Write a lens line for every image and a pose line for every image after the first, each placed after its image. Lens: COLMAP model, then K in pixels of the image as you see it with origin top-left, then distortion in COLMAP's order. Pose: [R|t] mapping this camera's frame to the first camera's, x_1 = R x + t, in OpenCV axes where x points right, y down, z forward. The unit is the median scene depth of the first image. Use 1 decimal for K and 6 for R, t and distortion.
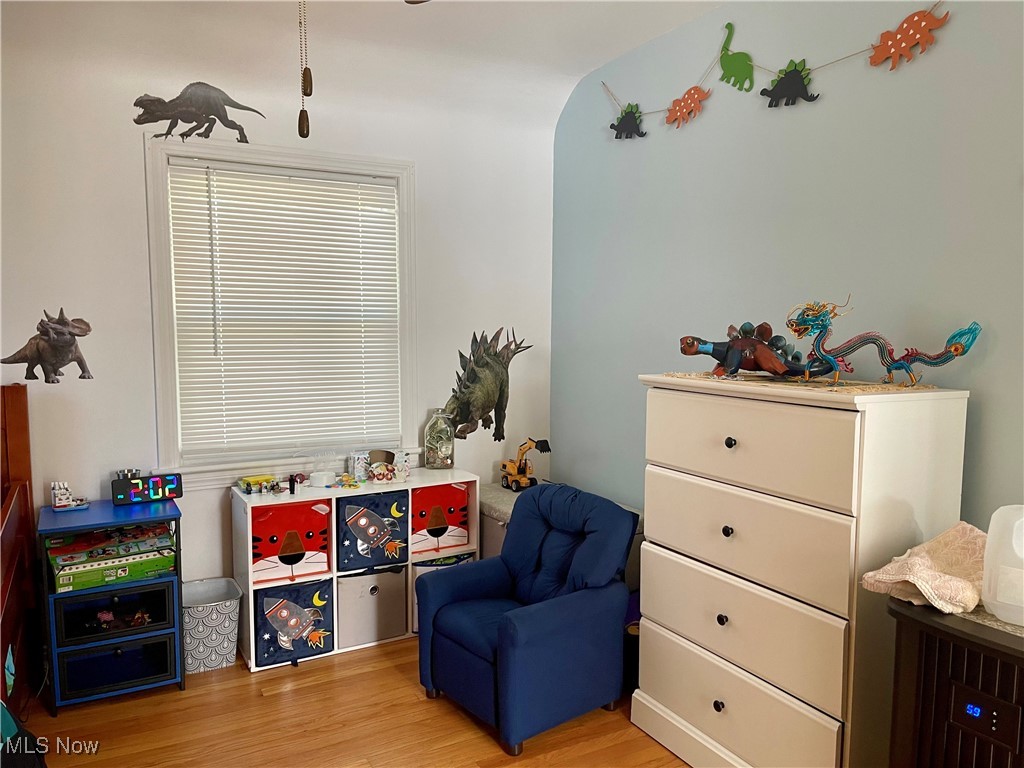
lens RADIAL K [[753.6, 0, 519.5], [0, 753.6, 389.1], [0, 0, 1]] dist [0.079026, -0.099465]
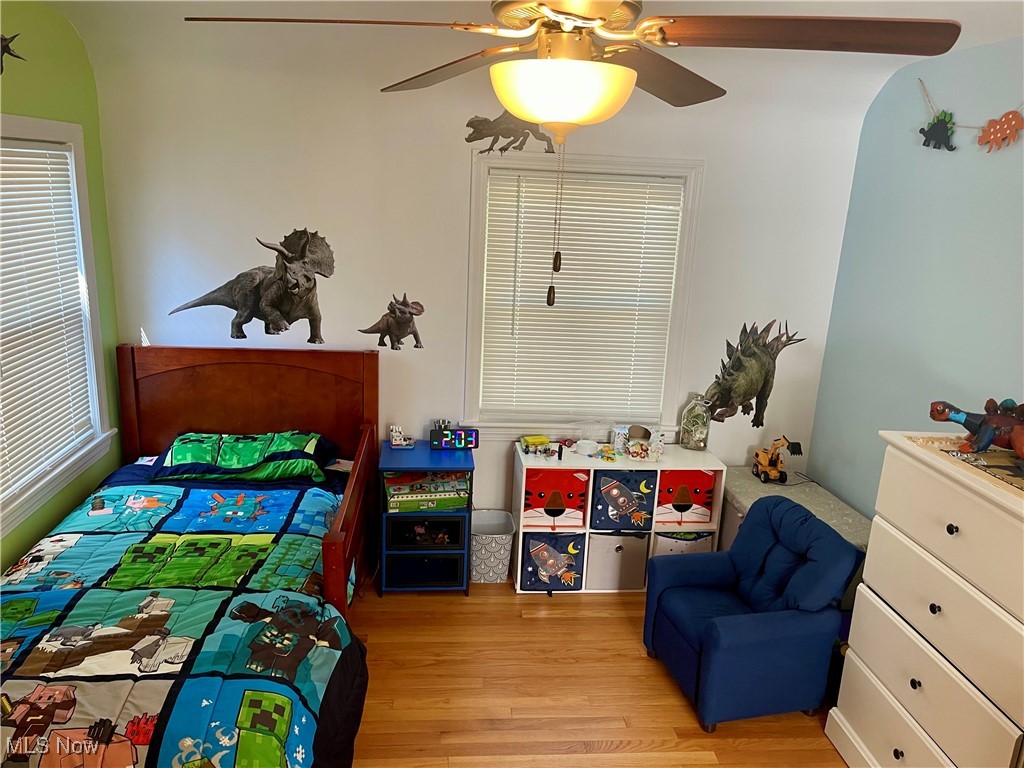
lens RADIAL K [[753.6, 0, 519.5], [0, 753.6, 389.1], [0, 0, 1]] dist [0.079026, -0.099465]
pose [[0.915413, 0.141293, -0.376903, 0.077274], [-0.082482, 0.982342, 0.167929, -0.169806], [0.393975, -0.122637, 0.910903, -0.098556]]
